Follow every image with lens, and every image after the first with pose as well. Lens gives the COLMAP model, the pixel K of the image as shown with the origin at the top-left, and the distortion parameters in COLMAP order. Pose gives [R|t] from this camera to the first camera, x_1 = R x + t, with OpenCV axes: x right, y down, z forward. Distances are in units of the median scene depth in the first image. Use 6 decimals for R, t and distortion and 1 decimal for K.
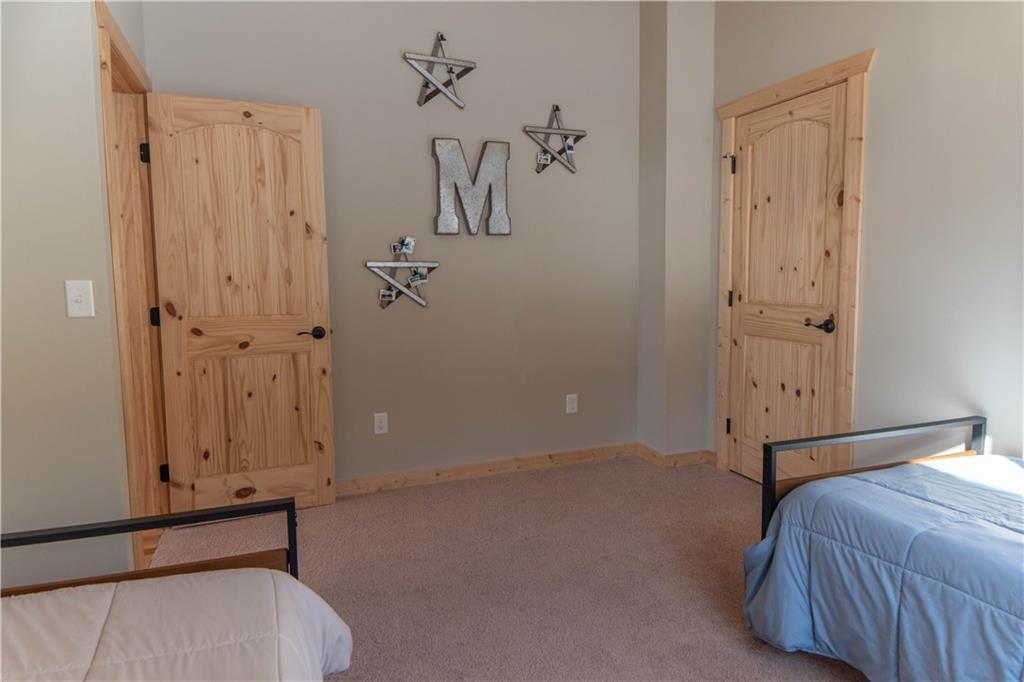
lens RADIAL K [[627.5, 0, 511.4], [0, 627.5, 340.8], [0, 0, 1]] dist [-0.005220, -0.029313]
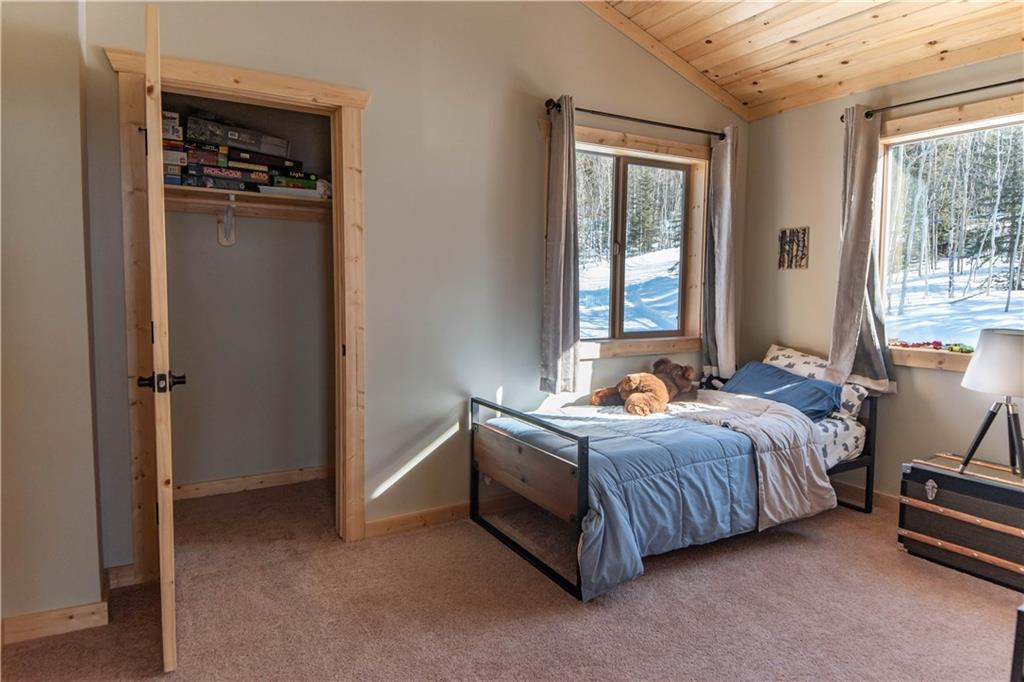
lens RADIAL K [[627.5, 0, 514.0], [0, 627.5, 332.8], [0, 0, 1]] dist [-0.005220, -0.029313]
pose [[-0.159177, -0.061591, 0.985327, -0.857977], [0.109653, 0.990774, 0.079646, -0.167365], [-0.981142, 0.120722, -0.150955, 1.457247]]
